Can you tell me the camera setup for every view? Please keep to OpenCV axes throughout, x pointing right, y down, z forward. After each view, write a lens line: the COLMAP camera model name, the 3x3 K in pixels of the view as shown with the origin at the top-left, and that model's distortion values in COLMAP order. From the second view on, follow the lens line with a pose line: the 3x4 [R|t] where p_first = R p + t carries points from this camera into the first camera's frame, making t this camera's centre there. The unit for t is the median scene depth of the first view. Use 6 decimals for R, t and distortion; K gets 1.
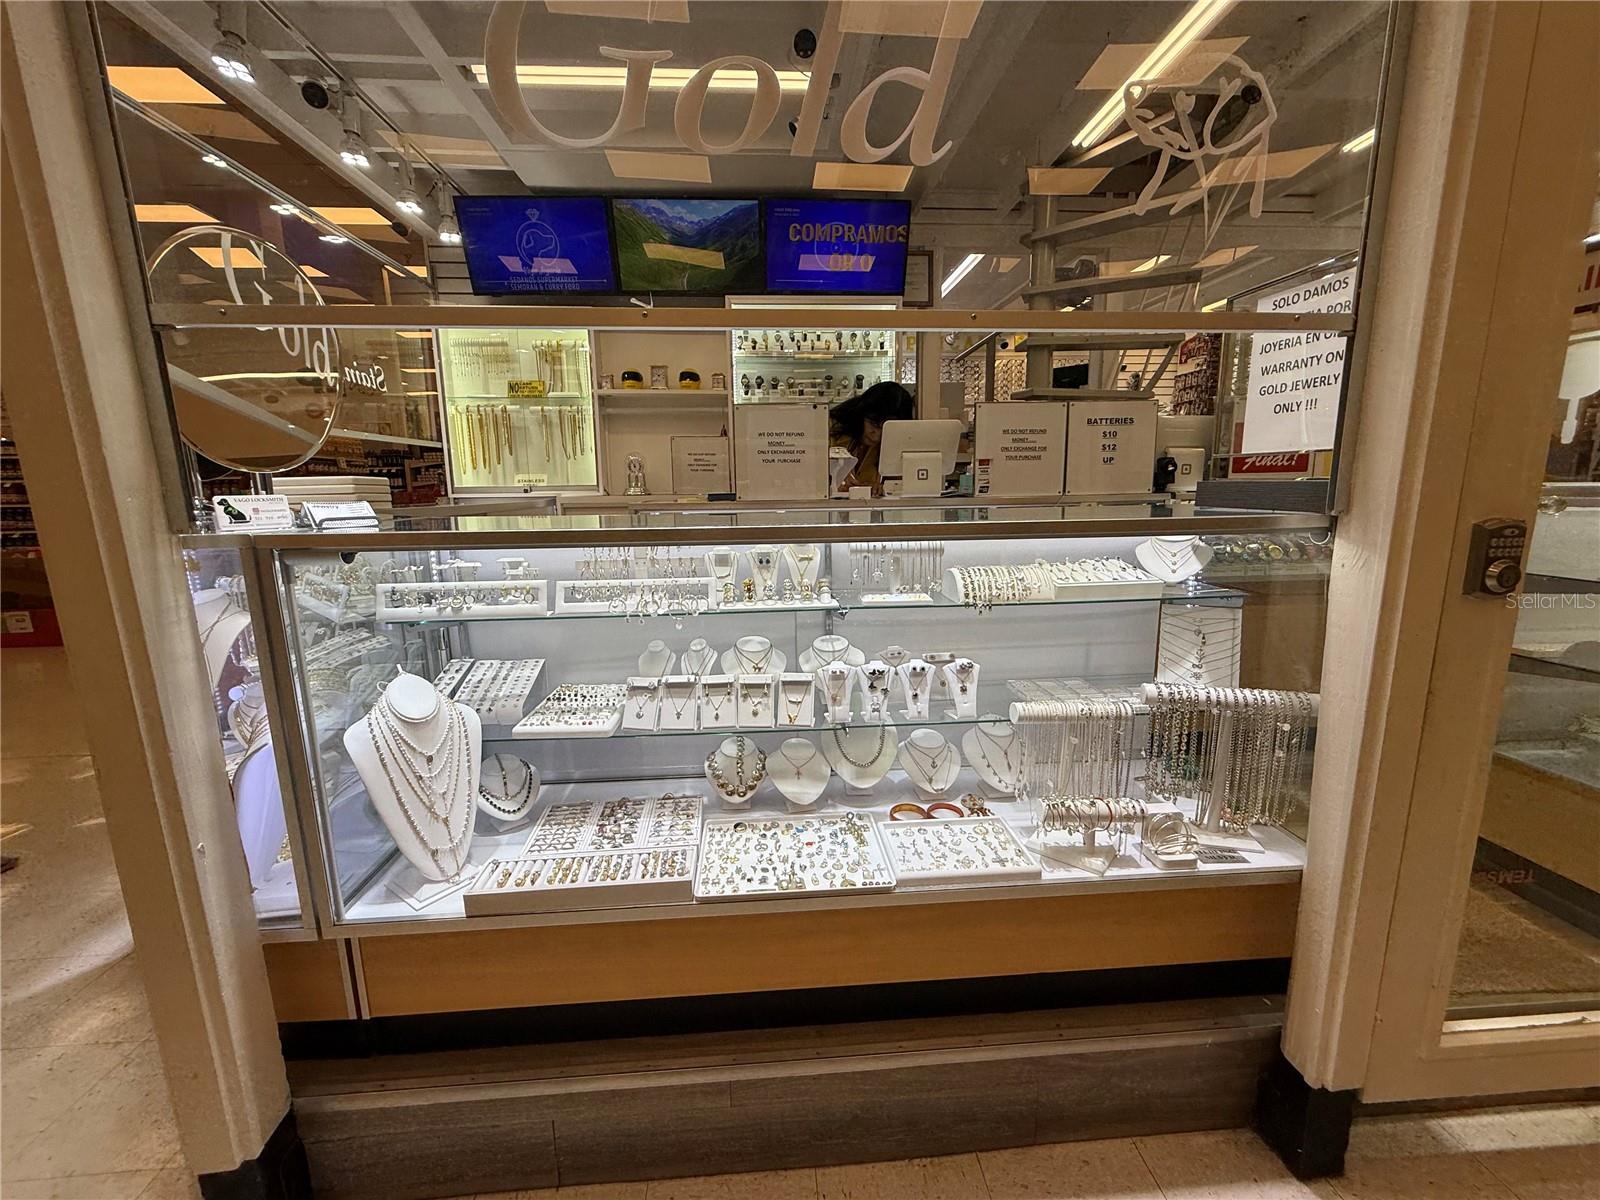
lens RADIAL K [[644.3, 0, 802.3], [0, 644.3, 601.3], [0, 0, 1]] dist [0.001185, 0.000011]
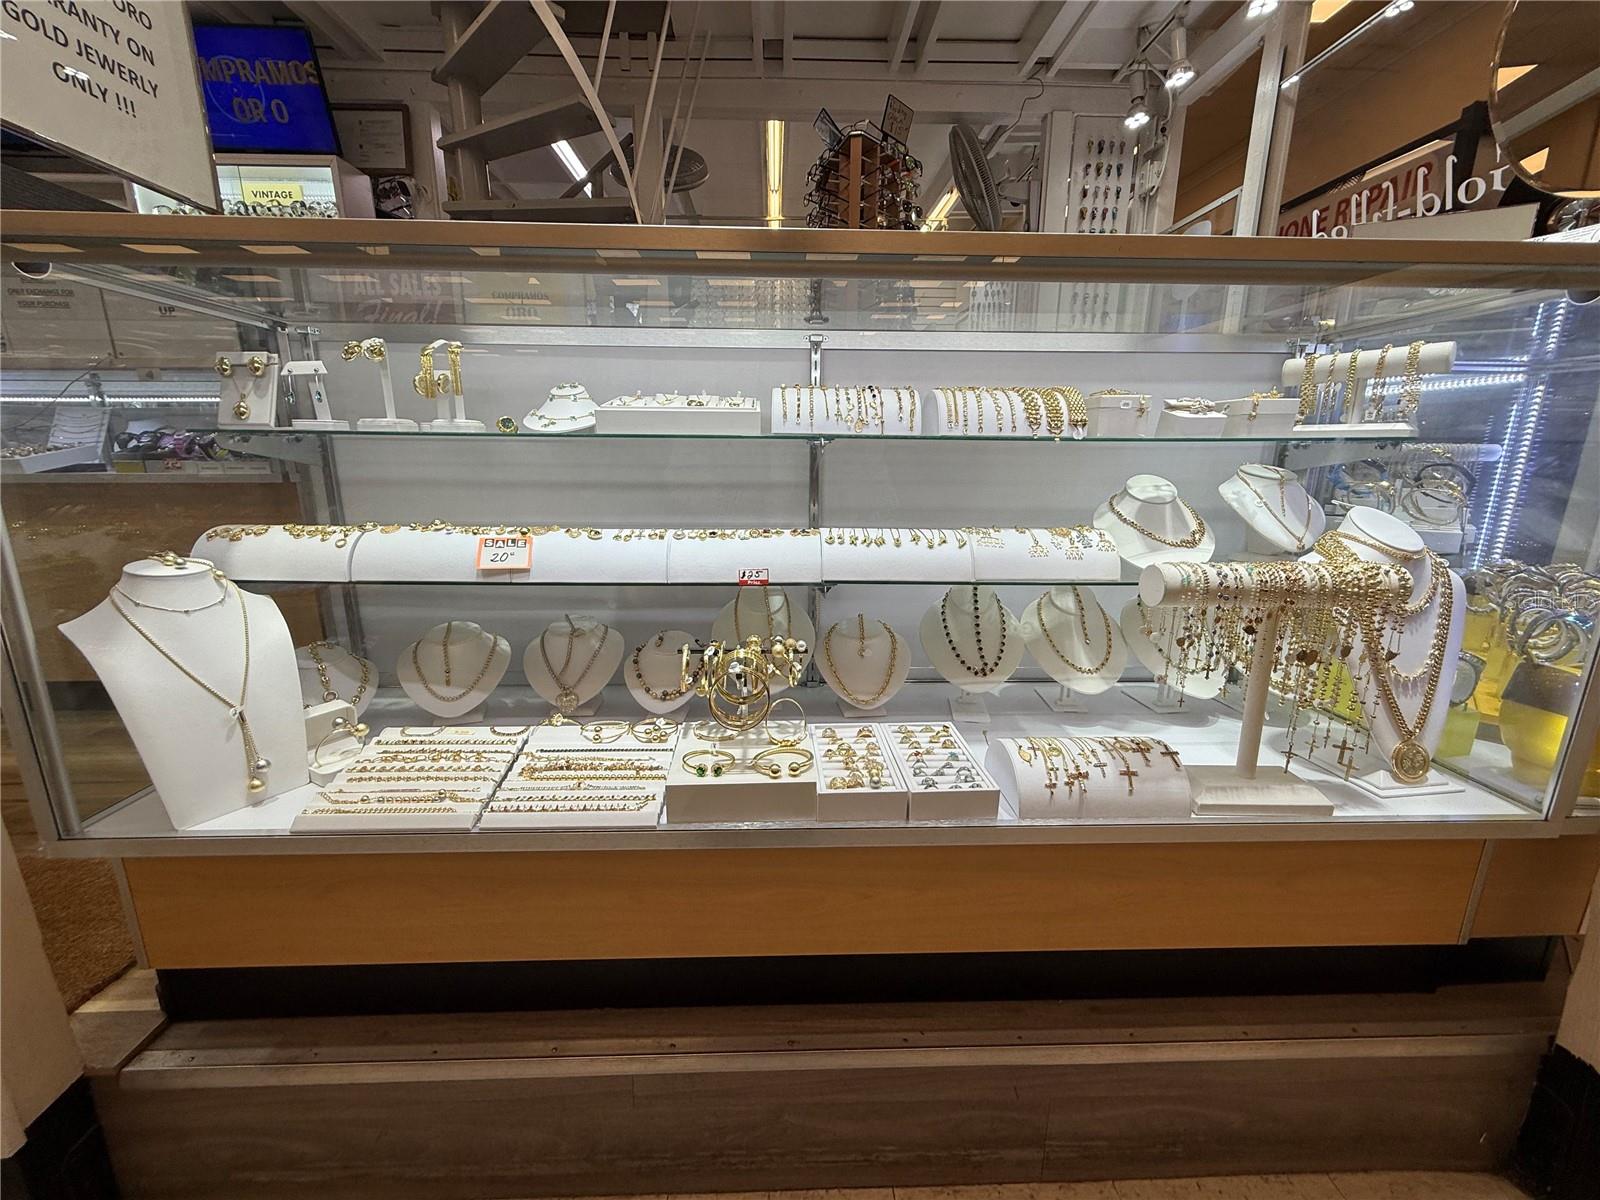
lens RADIAL K [[644.3, 0, 793.6], [0, 644.3, 596.4], [0, 0, 1]] dist [0.001185, 0.000011]
pose [[0.998969, 0.027498, -0.036131, 0.728836], [-0.025815, 0.998597, 0.046224, 0.033900], [0.037351, -0.045244, 0.998277, 0.160071]]
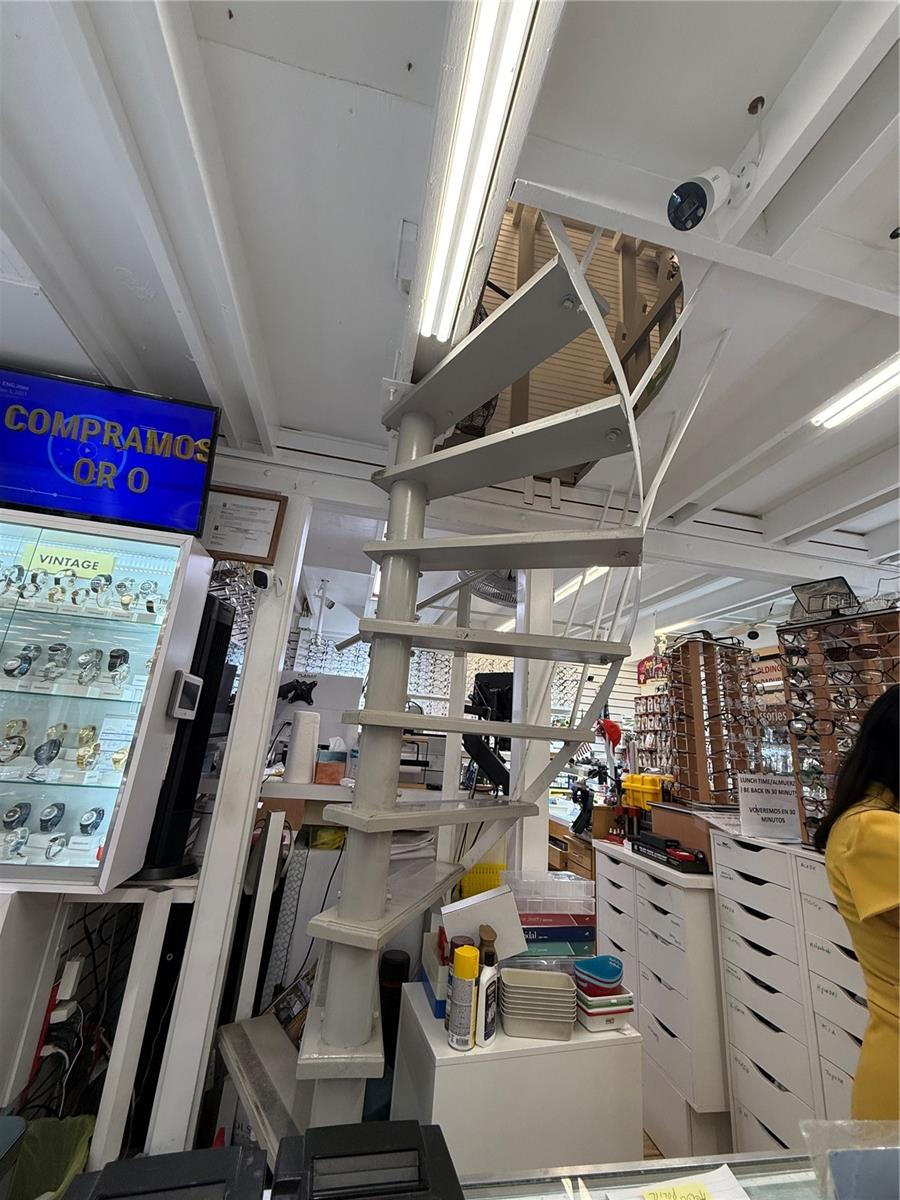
lens RADIAL K [[483.2, 0, 457.9], [0, 483.2, 595.8], [0, 0, 1]] dist [0.001185, 0.000011]
pose [[0.985386, 0.127976, 0.112411, 0.333556], [-0.064371, 0.890781, -0.449850, -0.213792], [-0.157704, 0.436040, 0.886002, 0.532636]]
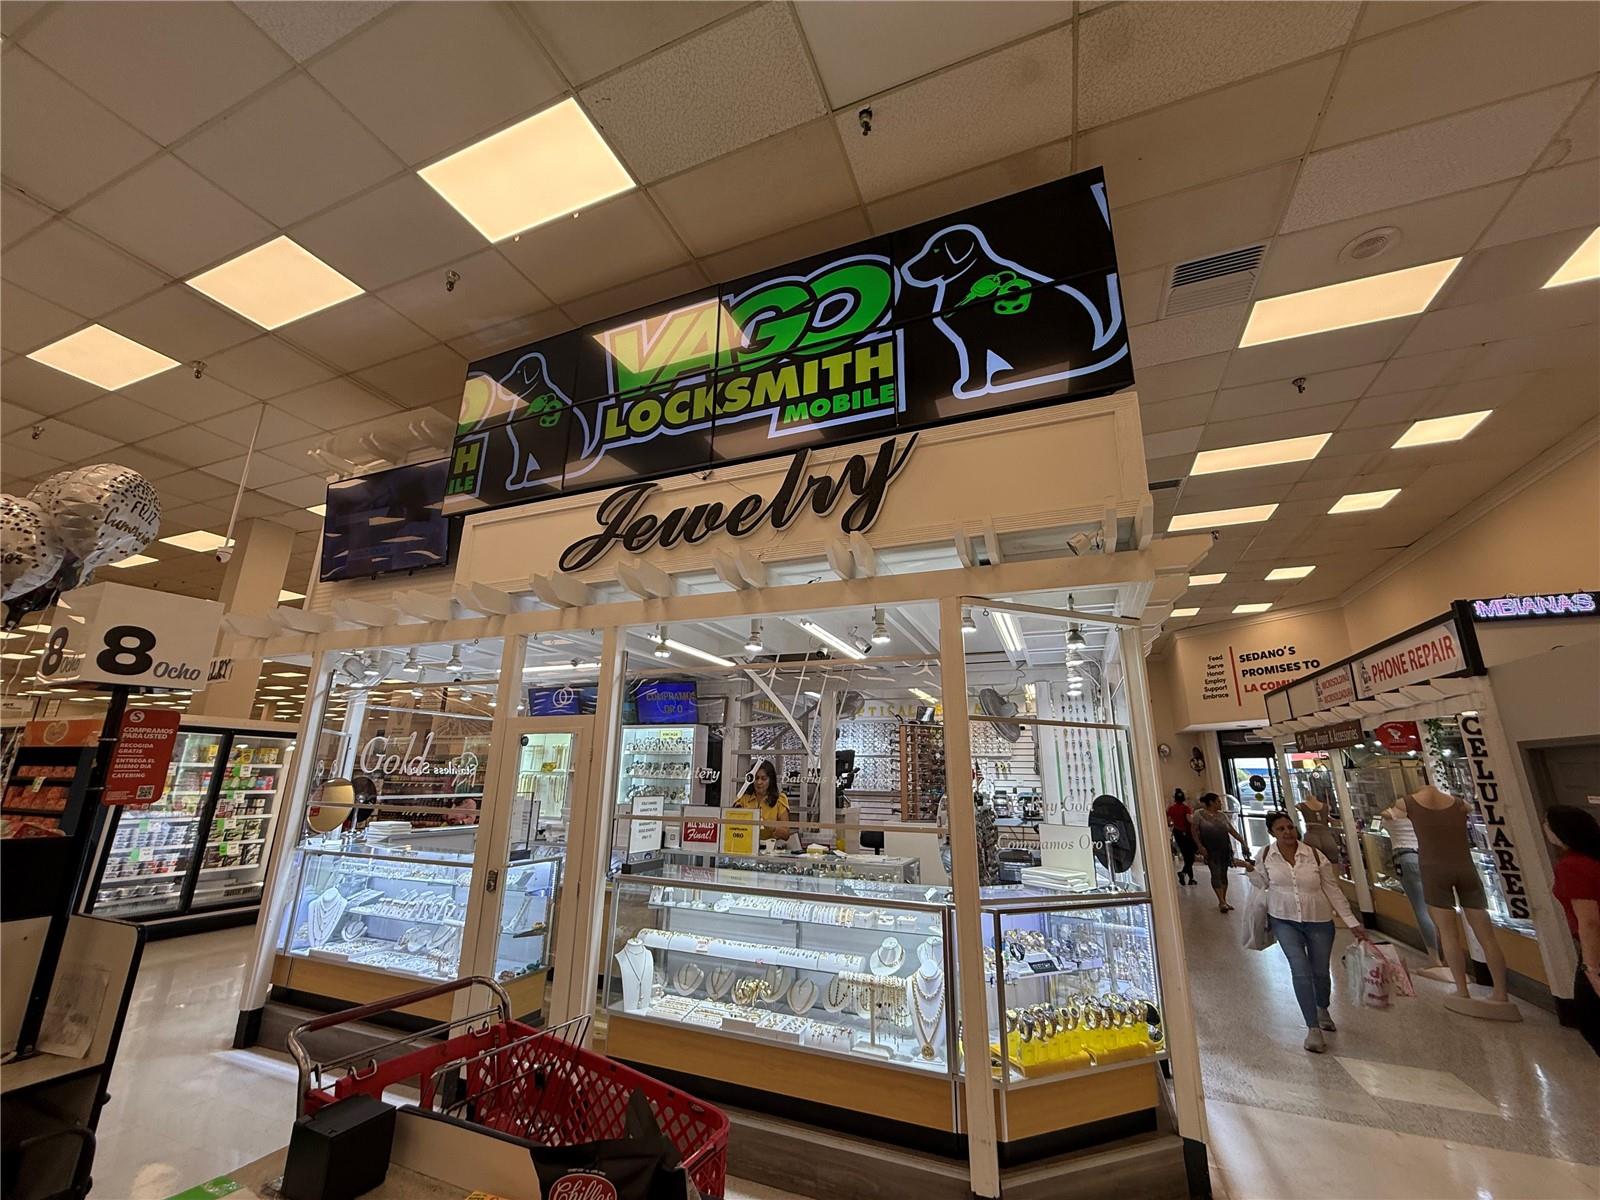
lens RADIAL K [[644.3, 0, 793.0], [0, 644.3, 596.8], [0, 0, 1]] dist [0.001185, 0.000011]
pose [[0.892423, -0.089352, -0.442263, 1.192774], [-0.114731, 0.903038, -0.413955, -0.054628], [0.436368, 0.420165, 0.795641, -0.508935]]
